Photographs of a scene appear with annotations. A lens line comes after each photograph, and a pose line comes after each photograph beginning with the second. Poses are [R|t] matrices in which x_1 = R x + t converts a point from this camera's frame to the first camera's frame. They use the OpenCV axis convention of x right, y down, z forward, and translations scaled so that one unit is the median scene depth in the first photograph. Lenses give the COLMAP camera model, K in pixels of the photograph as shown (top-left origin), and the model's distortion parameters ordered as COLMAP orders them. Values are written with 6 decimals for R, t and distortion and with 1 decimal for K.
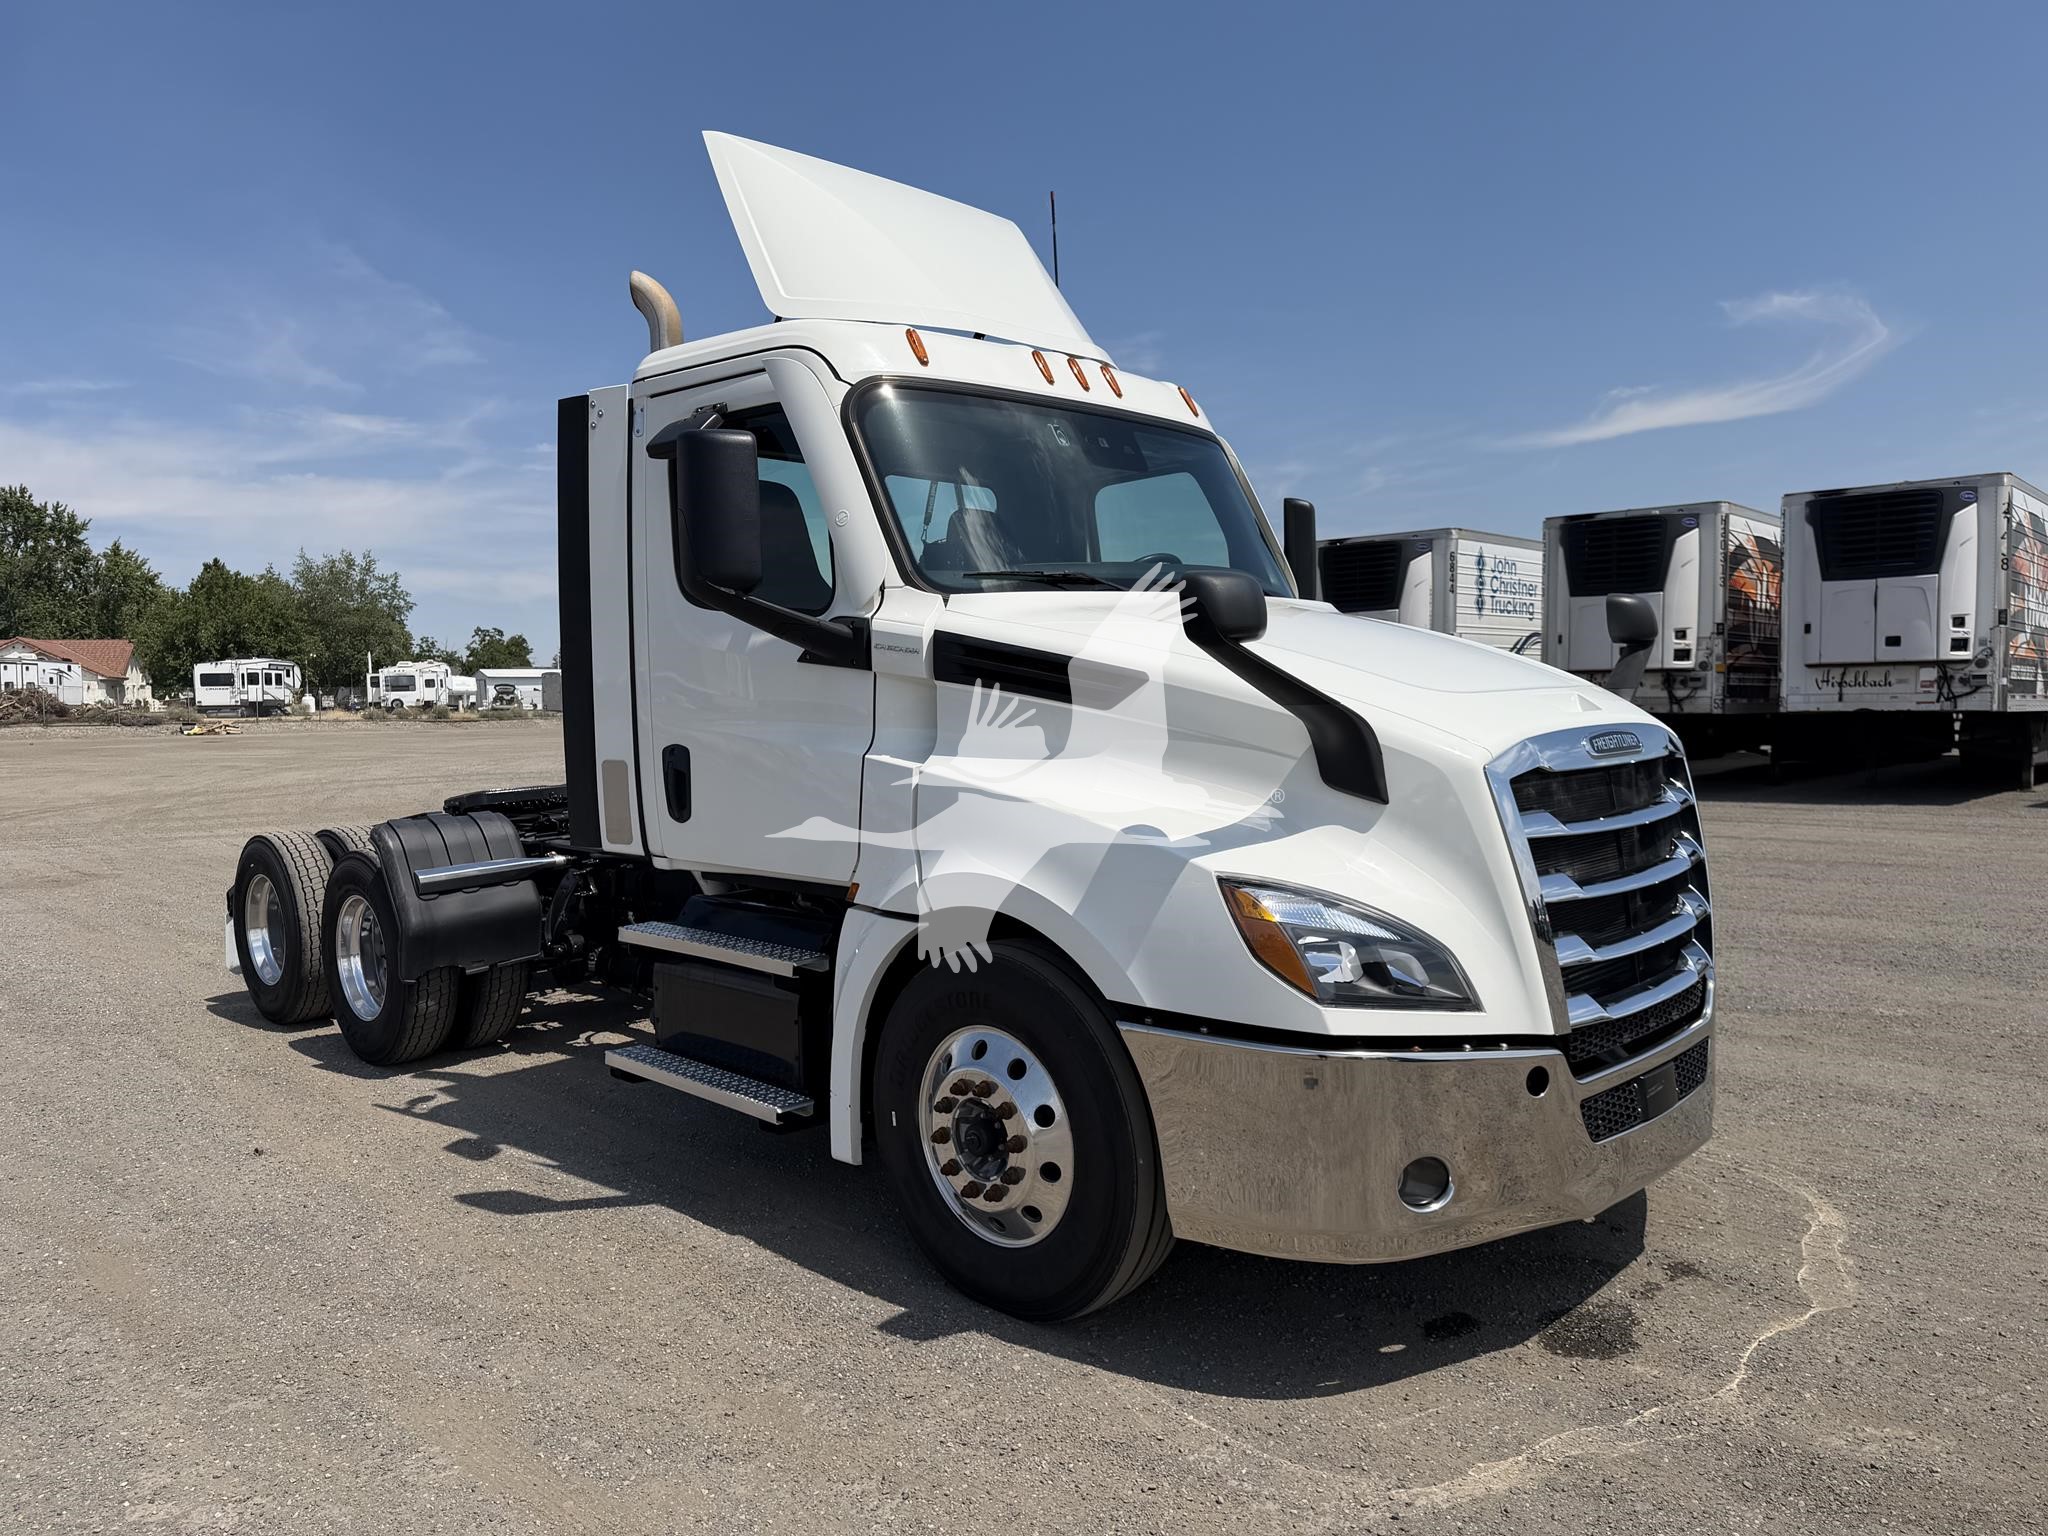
lens RADIAL K [[1468.4, 0, 1000.2], [0, 1468.4, 773.4], [0, 0, 1]] dist [0.045098, -0.052942]
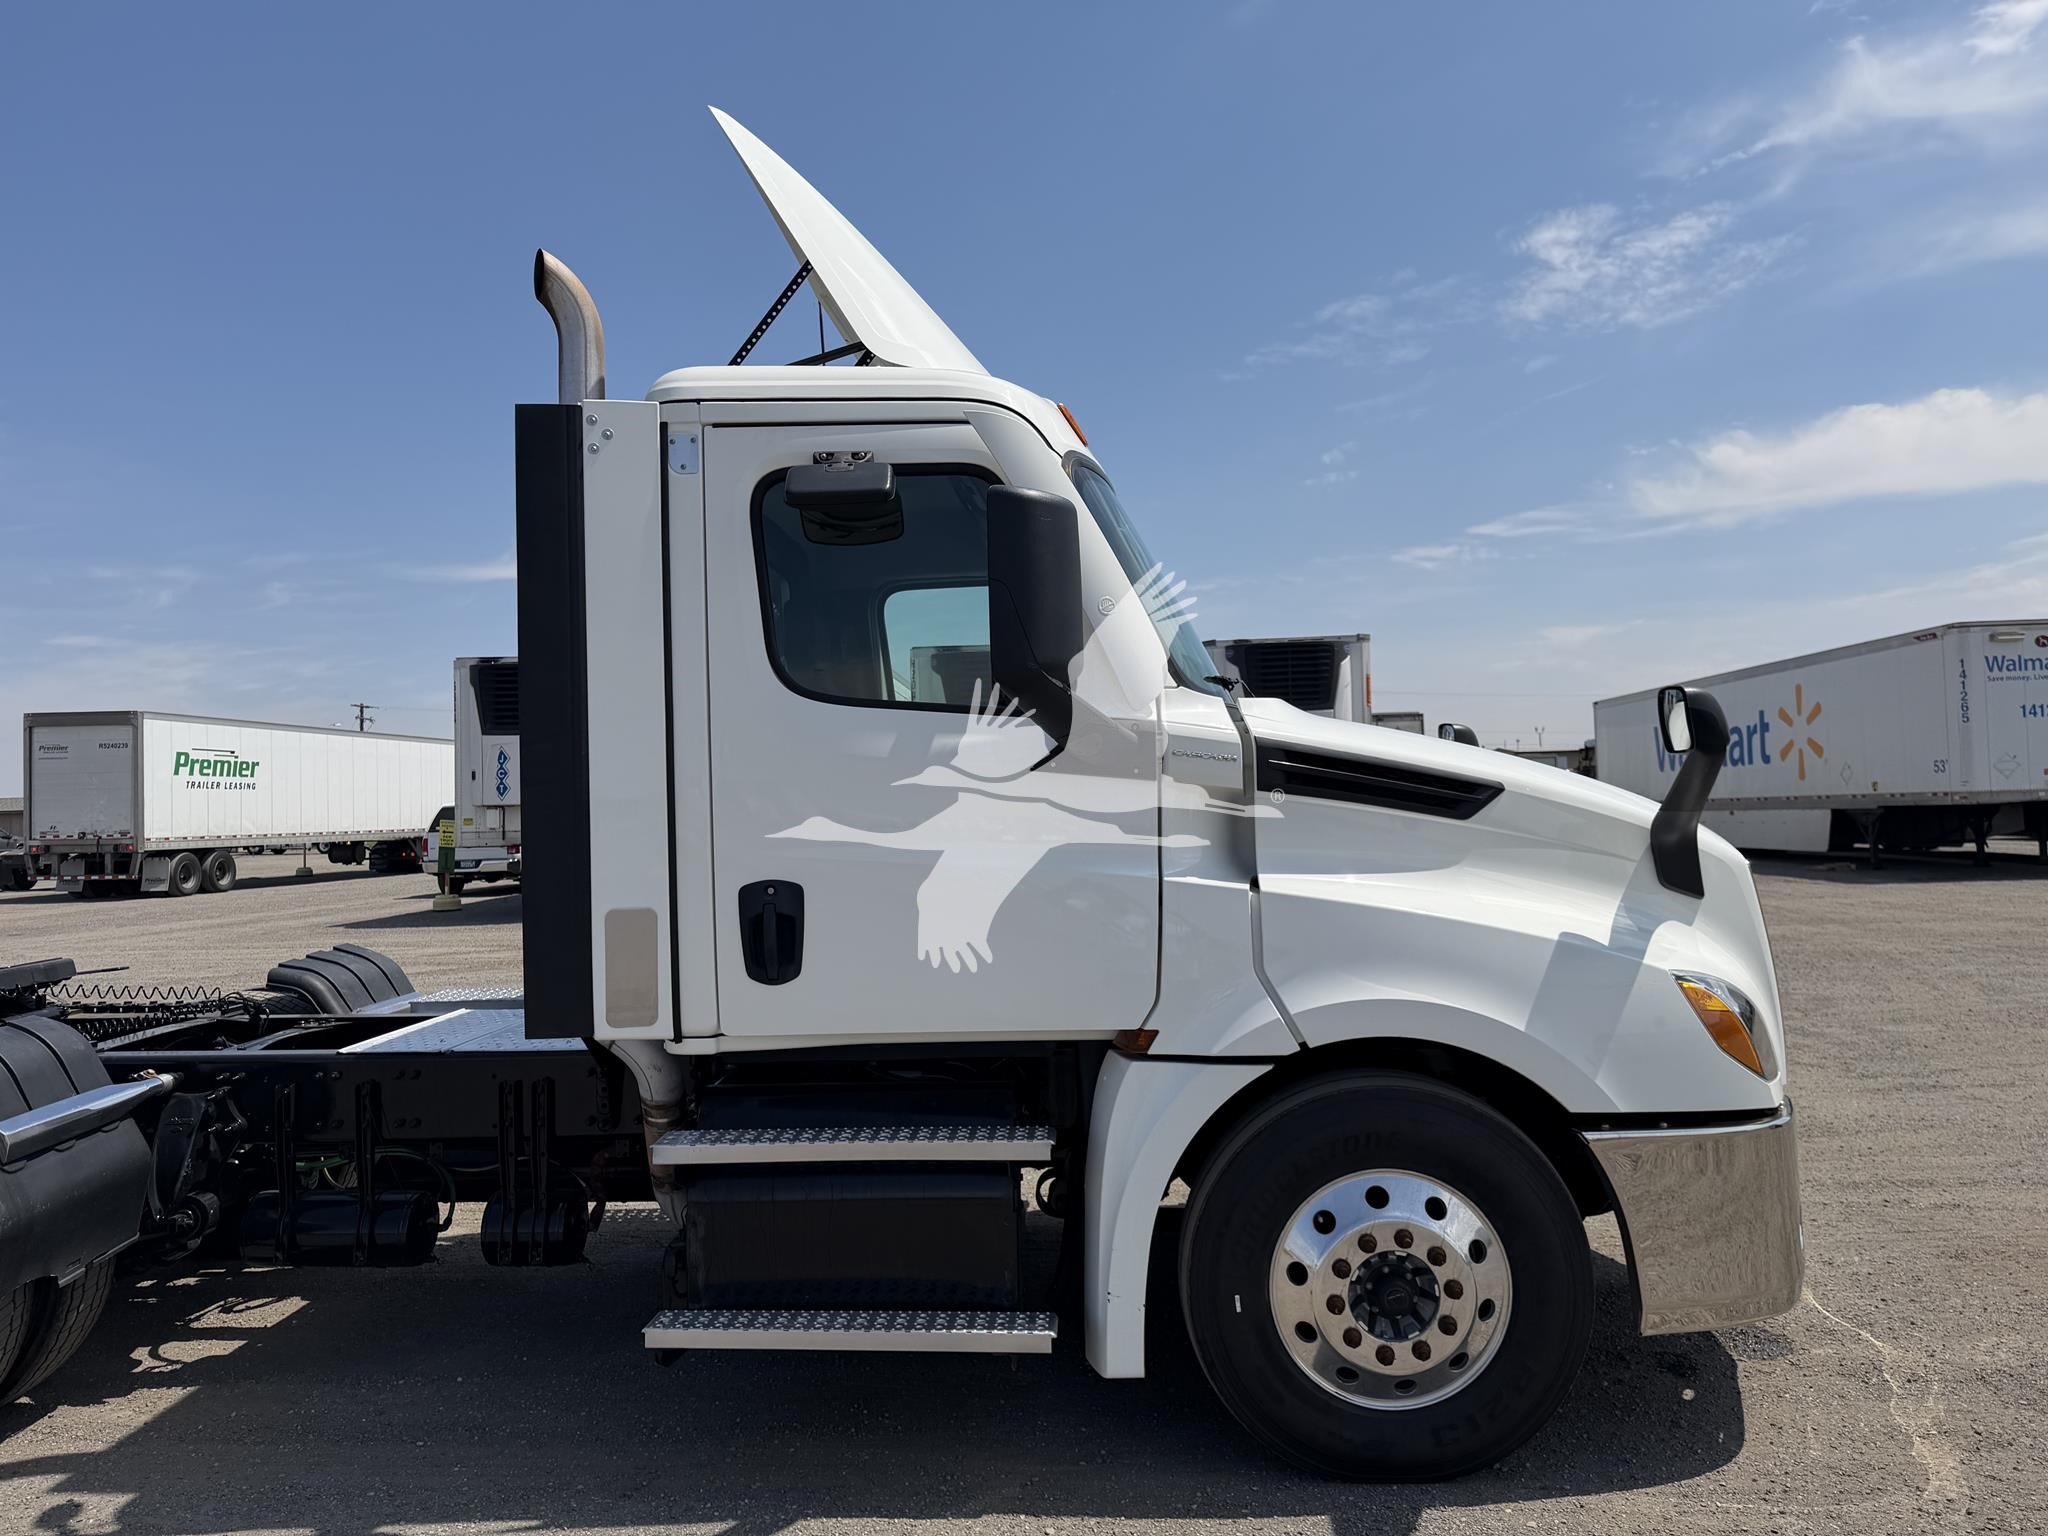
lens RADIAL K [[1468.4, 0, 1027.9], [0, 1468.4, 738.1], [0, 0, 1]] dist [0.045098, -0.052942]
pose [[0.754322, 0.024105, 0.656062, -0.902191], [0.049633, 0.994372, -0.093602, -0.022243], [-0.654626, 0.103168, 0.748880, 0.489600]]
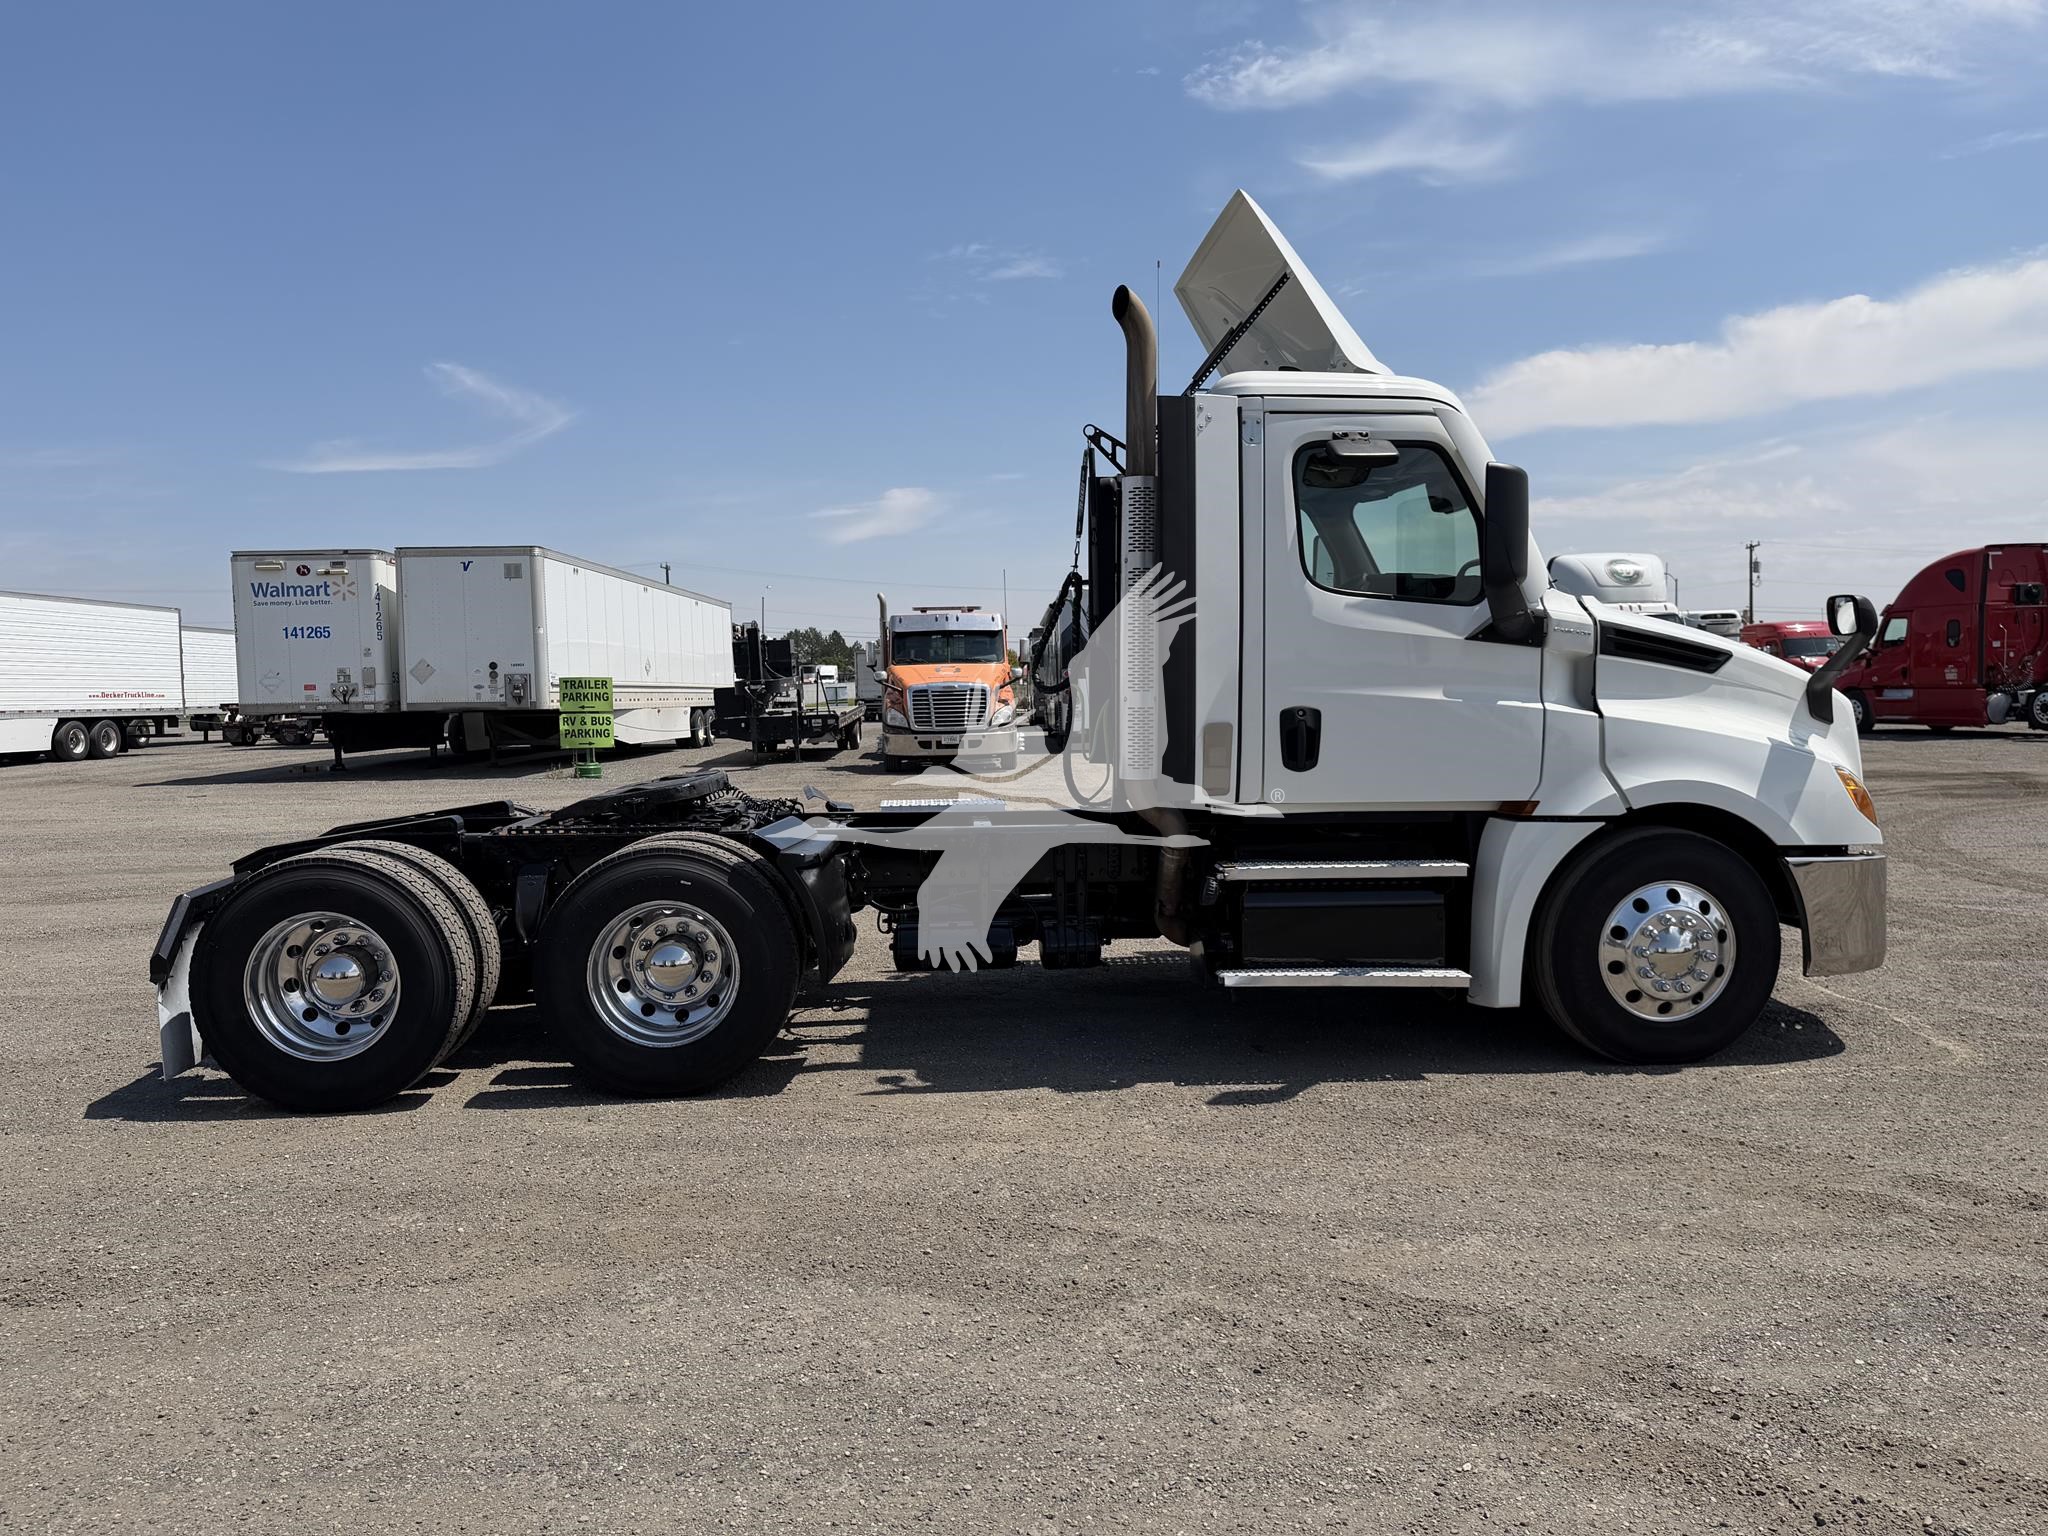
lens RADIAL K [[1468.4, 0, 1023.9], [0, 1468.4, 786.8], [0, 0, 1]] dist [0.045098, -0.052942]
pose [[0.666011, -0.043692, 0.744661, -1.845112], [0.043697, 0.998854, 0.019524, 0.016775], [-0.744661, 0.019536, 0.667157, 0.534694]]
